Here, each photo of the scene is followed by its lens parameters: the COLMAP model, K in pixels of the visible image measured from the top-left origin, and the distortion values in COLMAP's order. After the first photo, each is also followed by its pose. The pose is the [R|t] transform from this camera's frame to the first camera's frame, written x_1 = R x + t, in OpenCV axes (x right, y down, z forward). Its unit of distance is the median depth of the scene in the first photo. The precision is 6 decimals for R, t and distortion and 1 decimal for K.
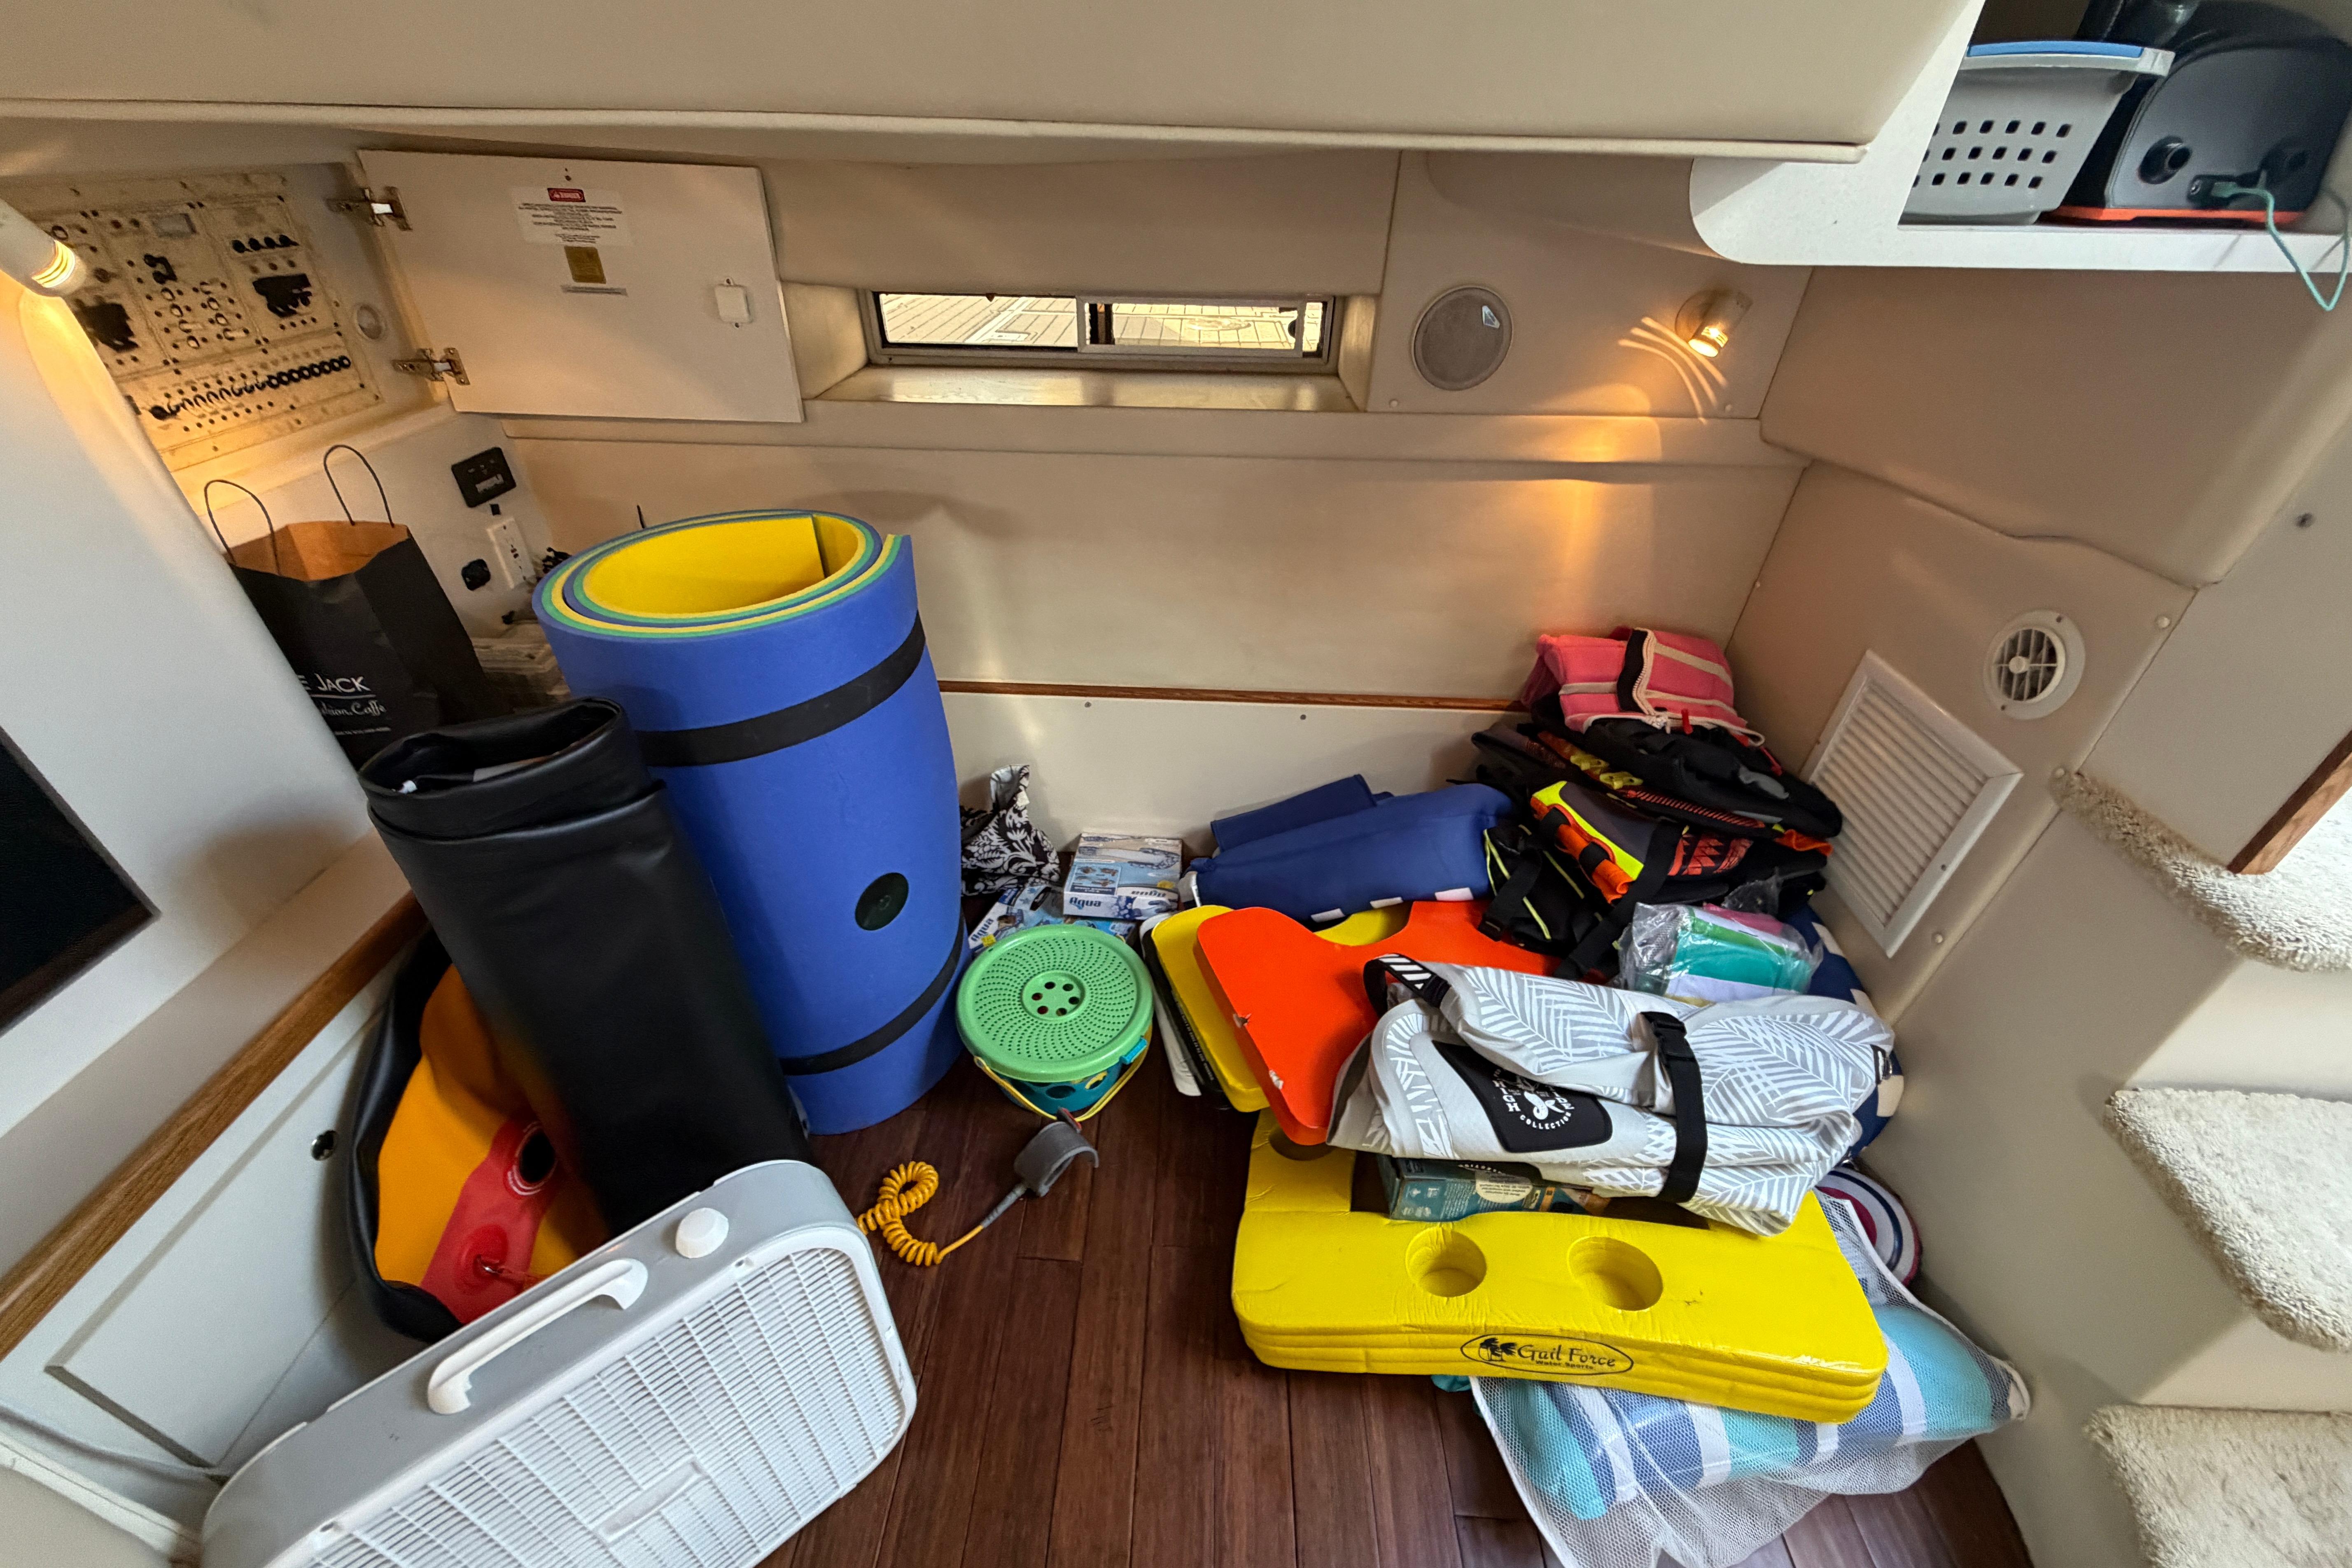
lens RADIAL K [[945.9, 0, 1166.2], [0, 945.9, 779.5], [0, 0, 1]] dist [0.013375, 0.000027]
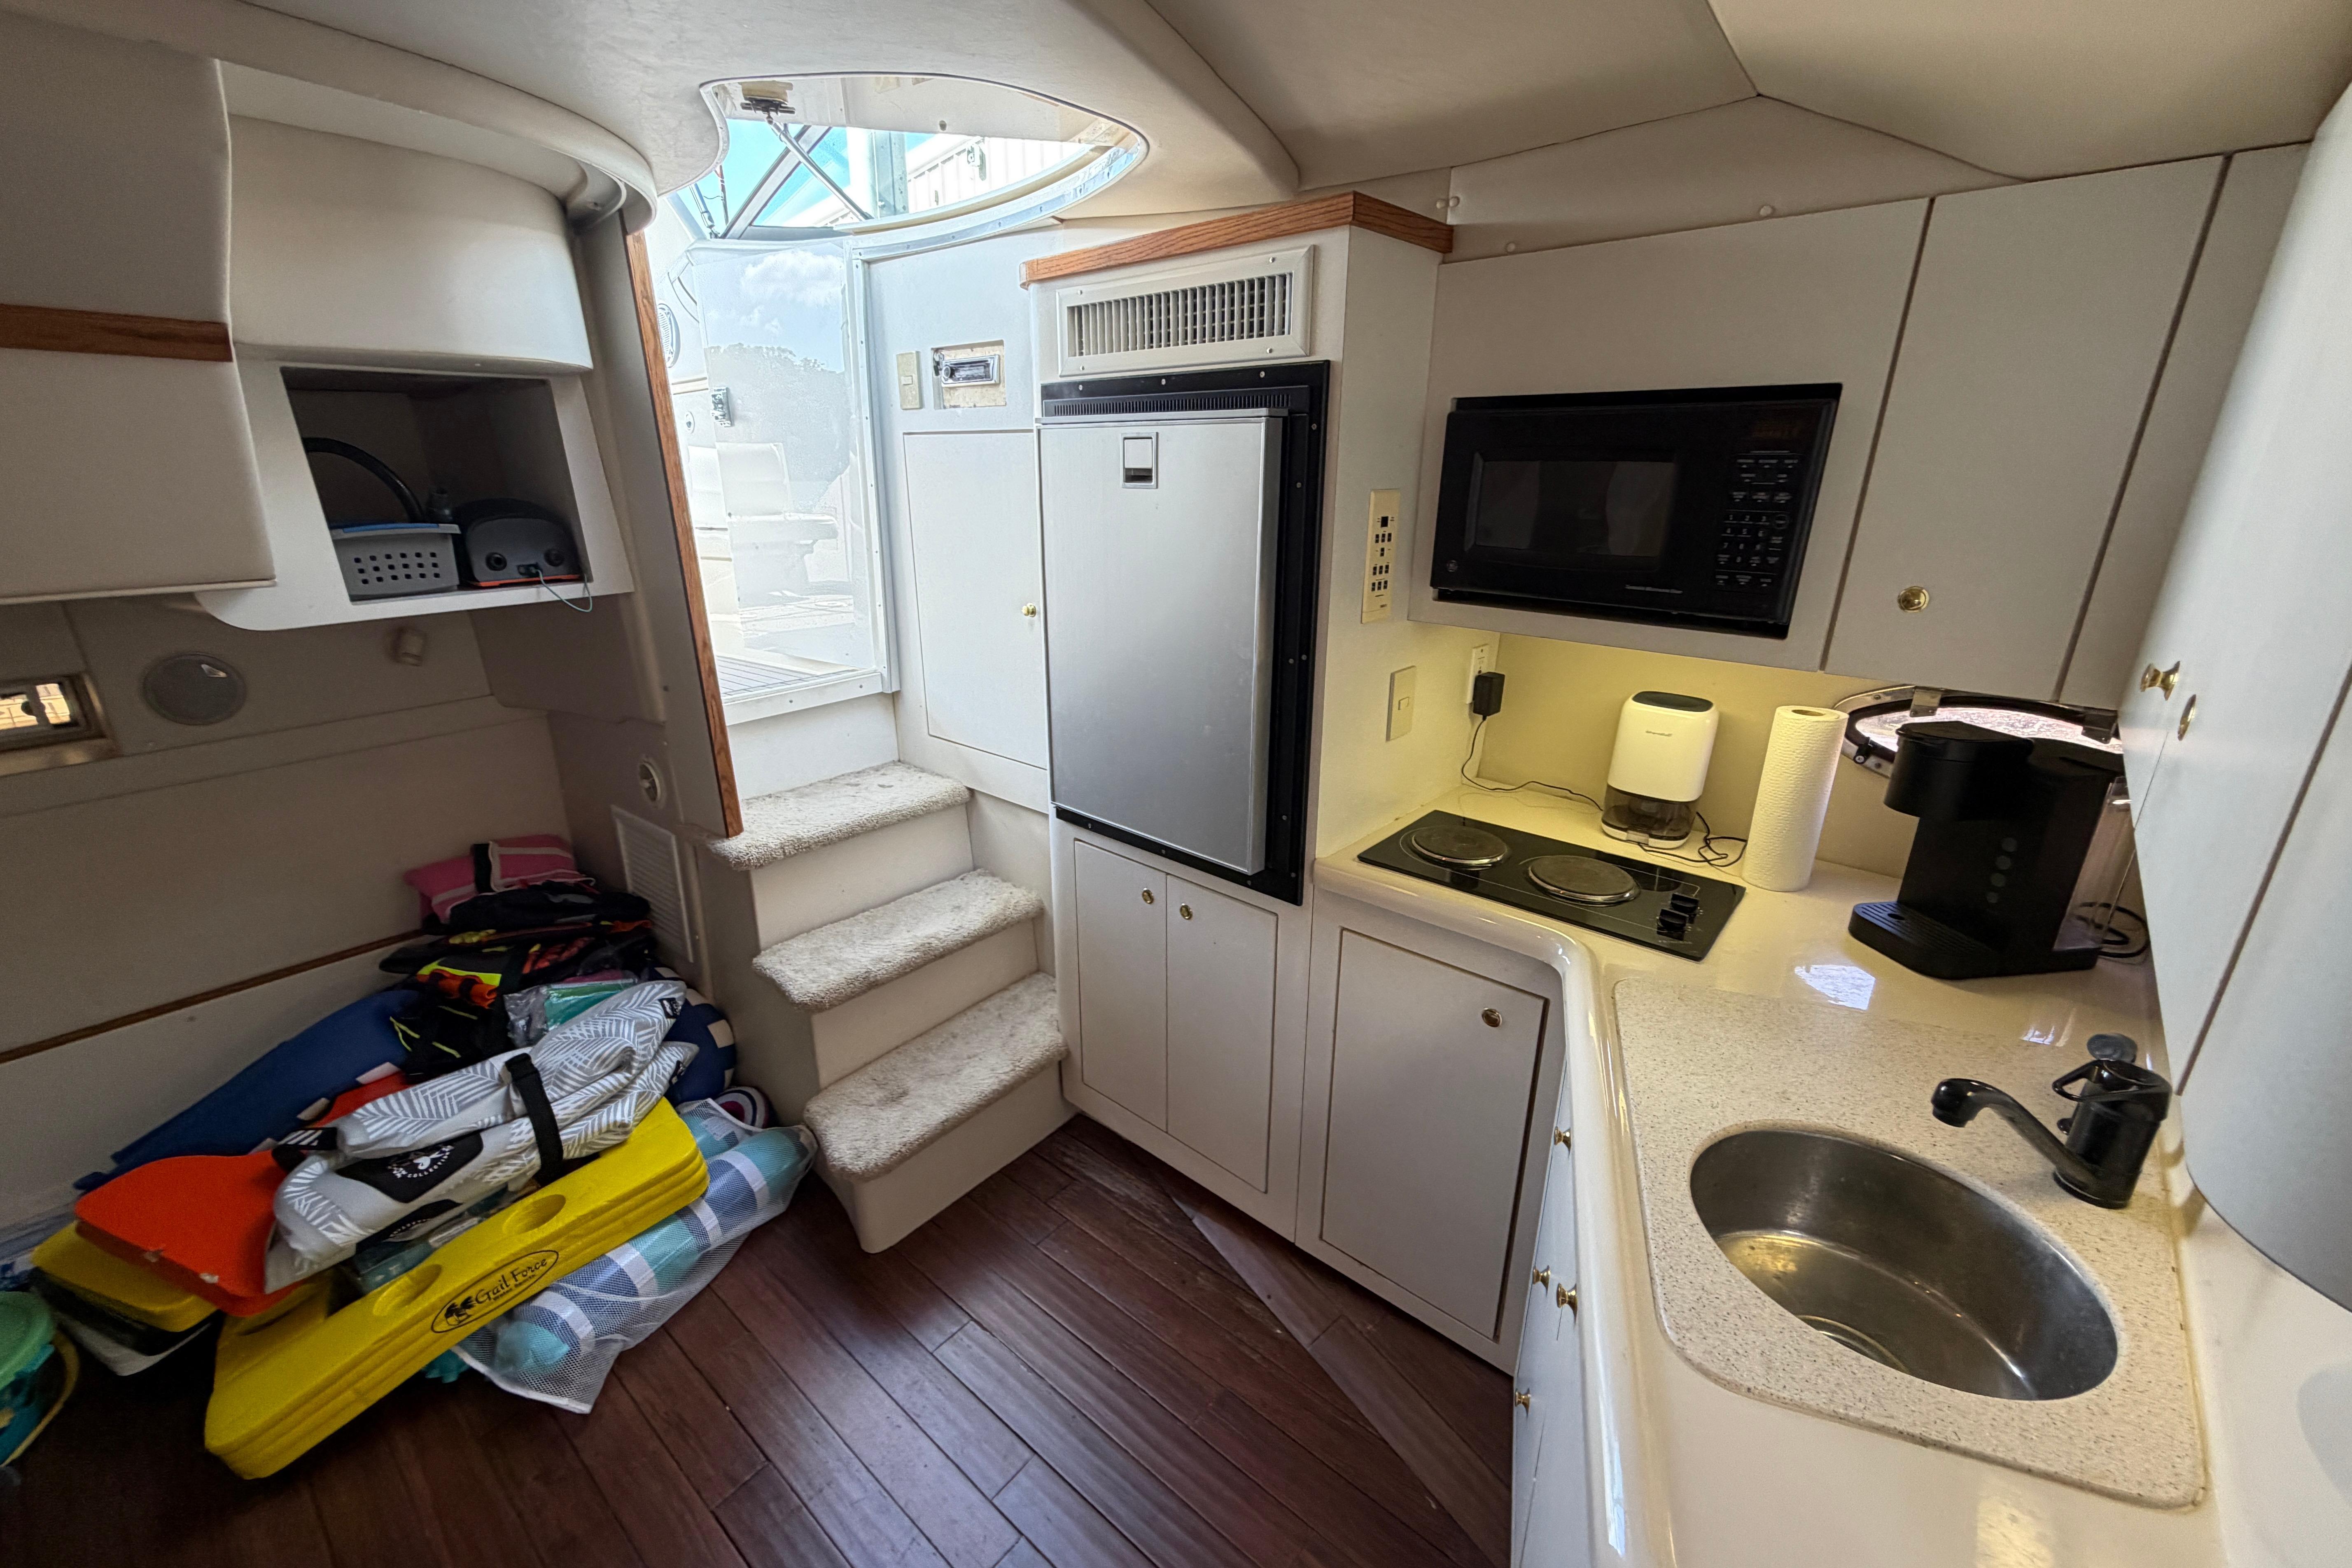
lens RADIAL K [[945.9, 0, 1166.2], [0, 945.9, 779.5], [0, 0, 1]] dist [0.013375, 0.000027]
pose [[0.618619, -0.273222, 0.736654, 0.156684], [0.473223, 0.878016, -0.071746, 0.473402], [-0.627192, 0.392985, 0.672453, -0.860614]]
